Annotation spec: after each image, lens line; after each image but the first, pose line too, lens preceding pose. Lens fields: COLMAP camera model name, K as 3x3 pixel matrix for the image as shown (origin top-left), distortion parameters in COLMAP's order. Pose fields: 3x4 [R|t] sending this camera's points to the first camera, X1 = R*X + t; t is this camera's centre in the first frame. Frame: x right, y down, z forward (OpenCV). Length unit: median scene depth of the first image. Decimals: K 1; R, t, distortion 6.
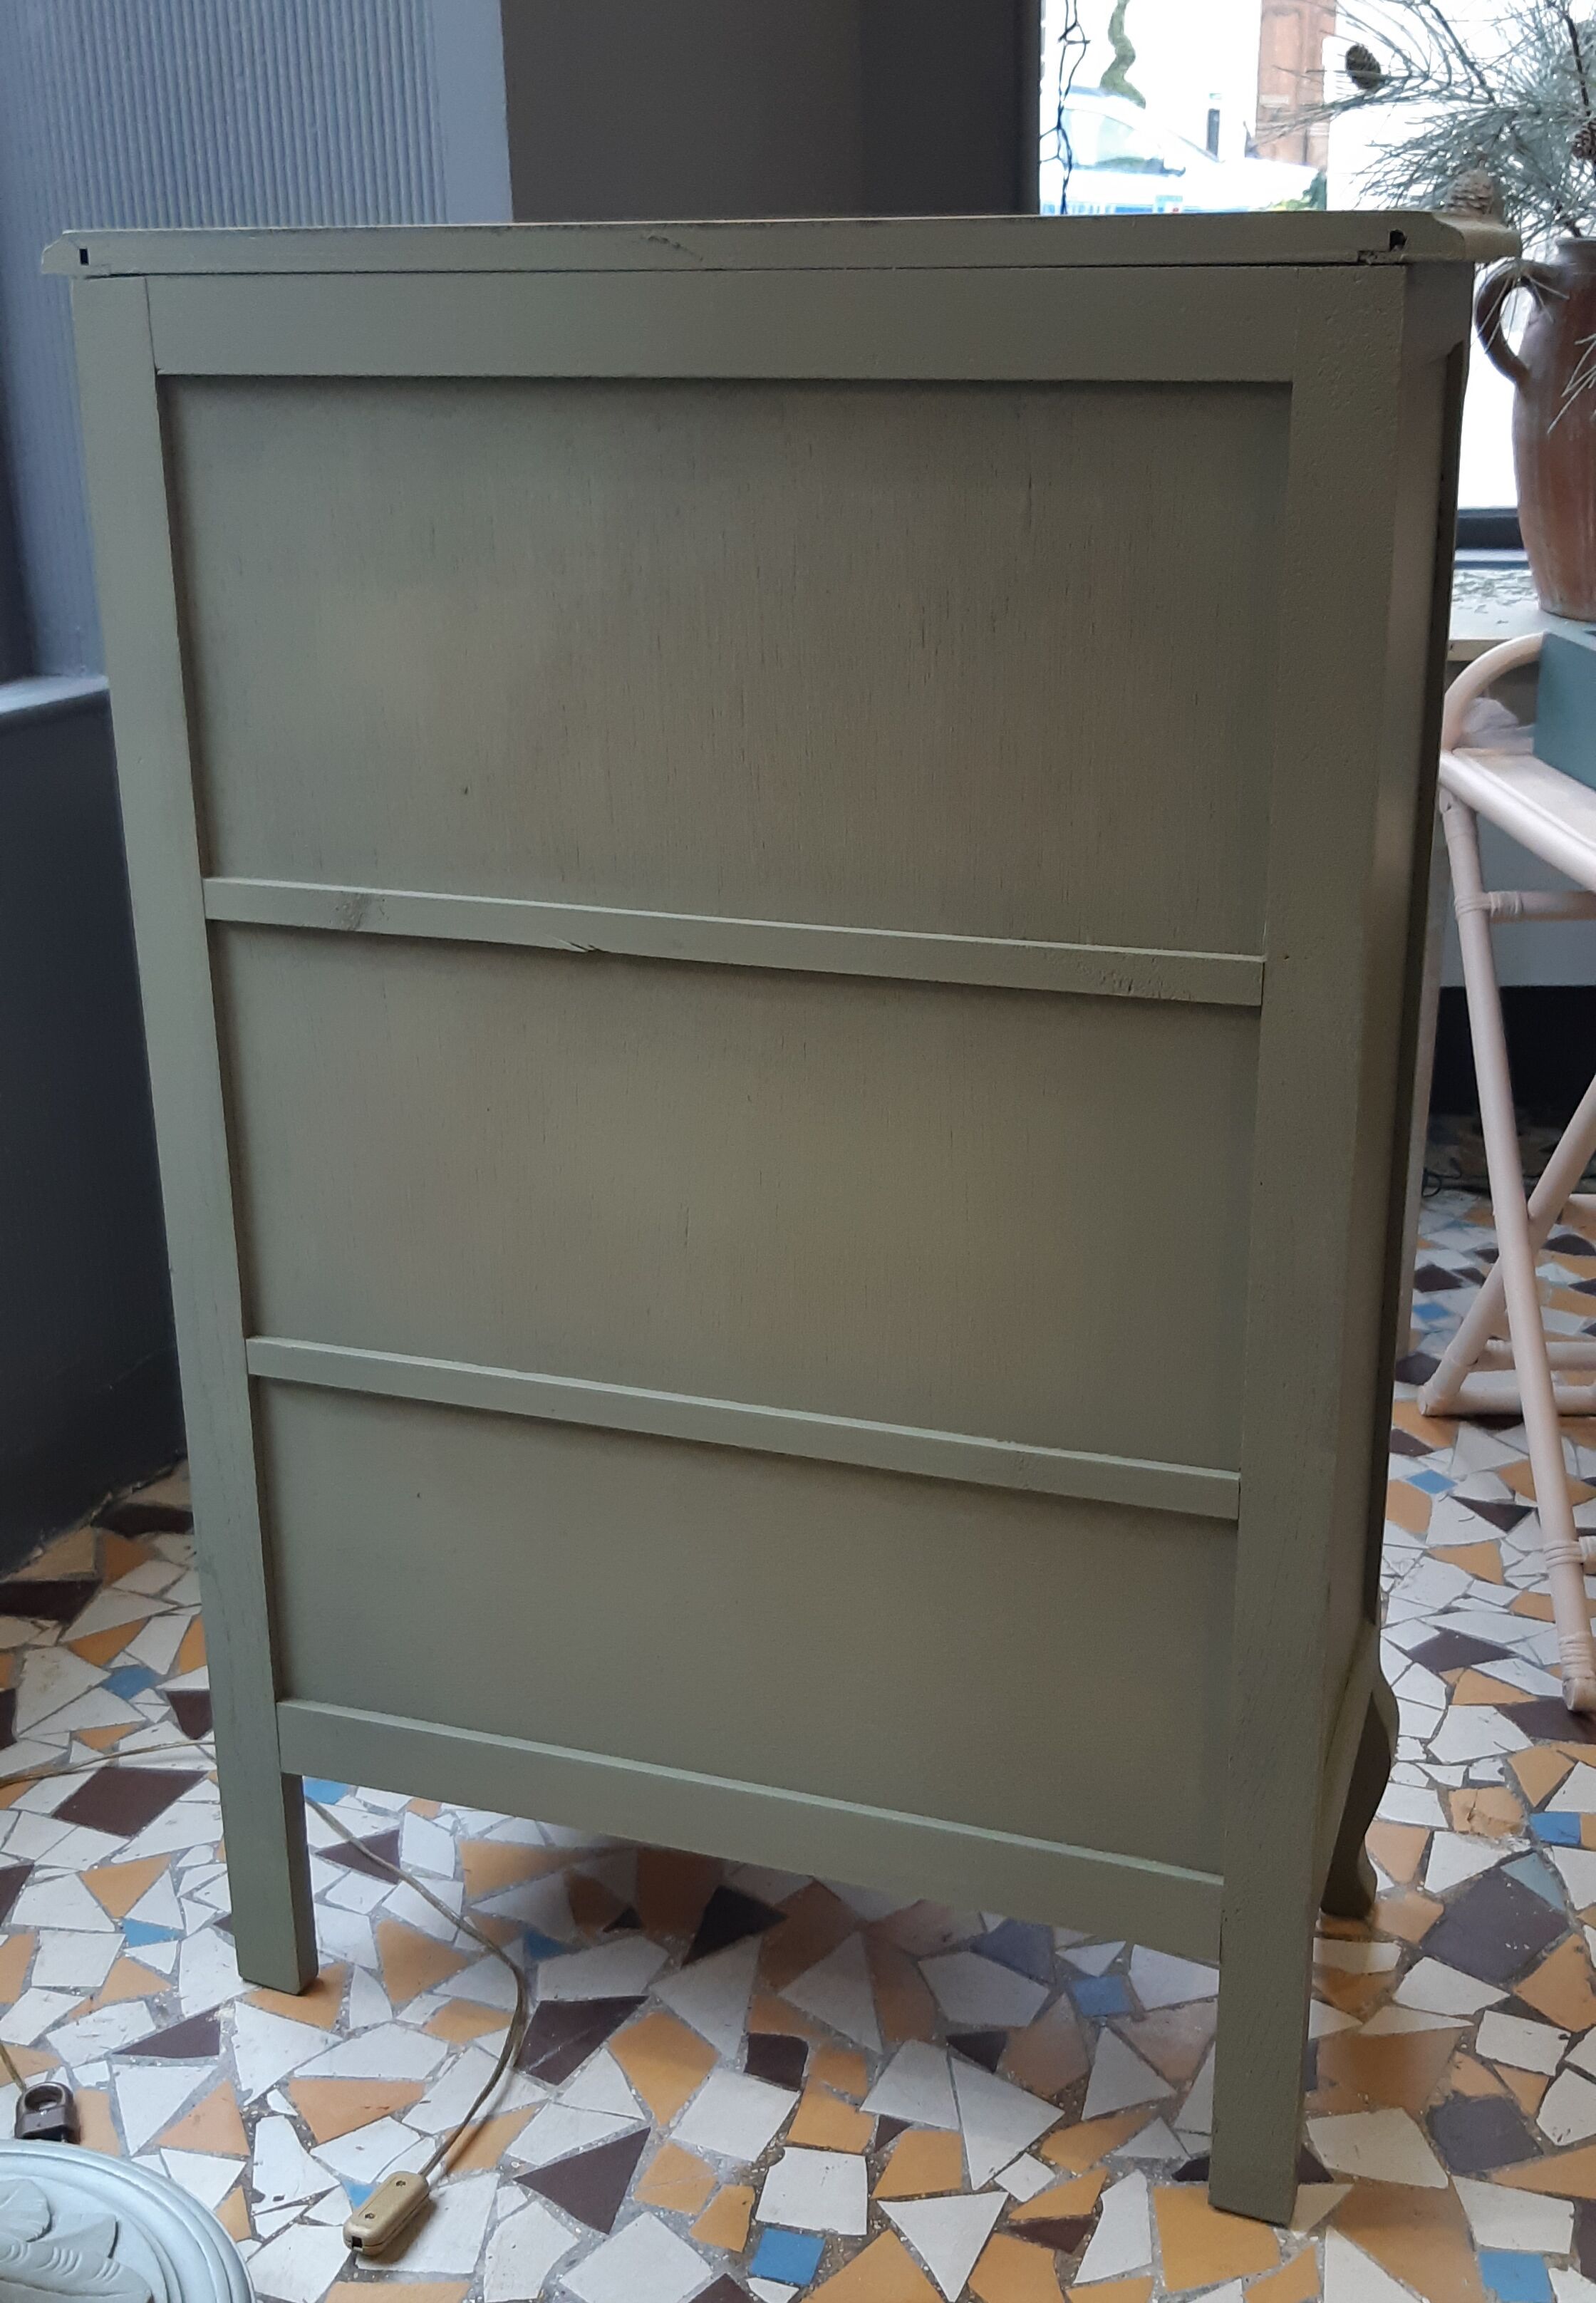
lens RADIAL K [[2607.7, 0, 802.9], [0, 2607.7, 1146.2], [0, 0, 1]] dist [0.019487, 0.000000]
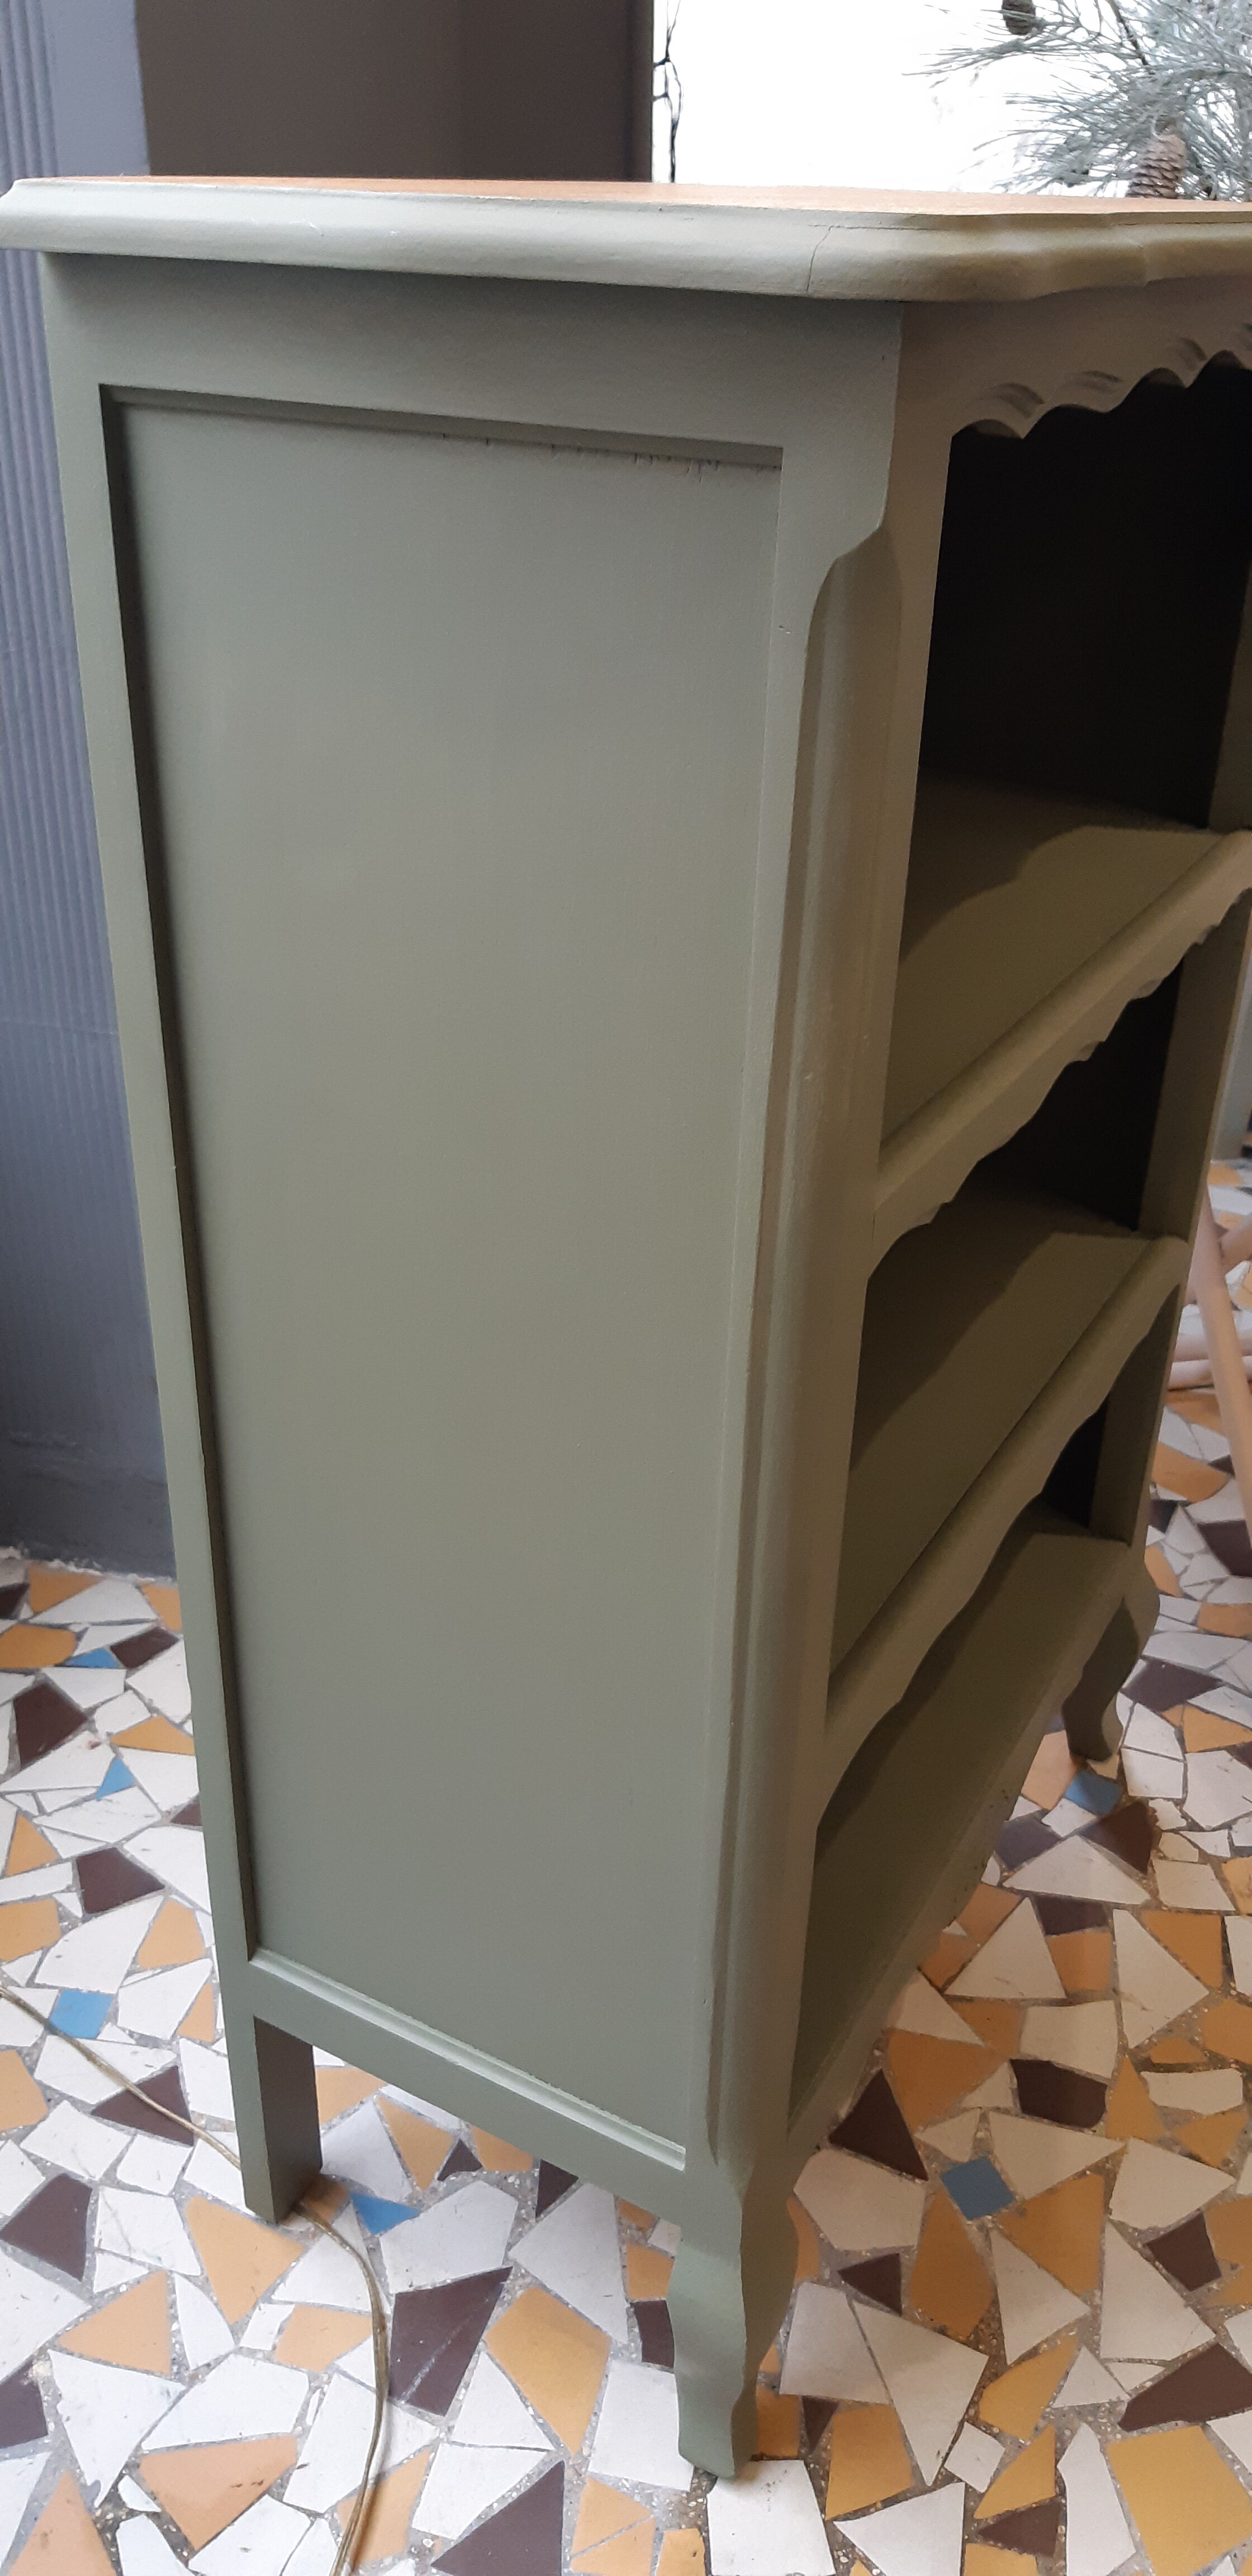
lens RADIAL K [[1997.1, 0, 614.9], [0, 1997.1, 1301.2], [0, 0, 1]] dist [-0.009438, -0.024798]
pose [[0.974551, -0.083212, 0.208147, -0.143115], [0.042610, 0.980385, 0.192433, -0.144561], [-0.220077, -0.178667, 0.958981, 0.384238]]
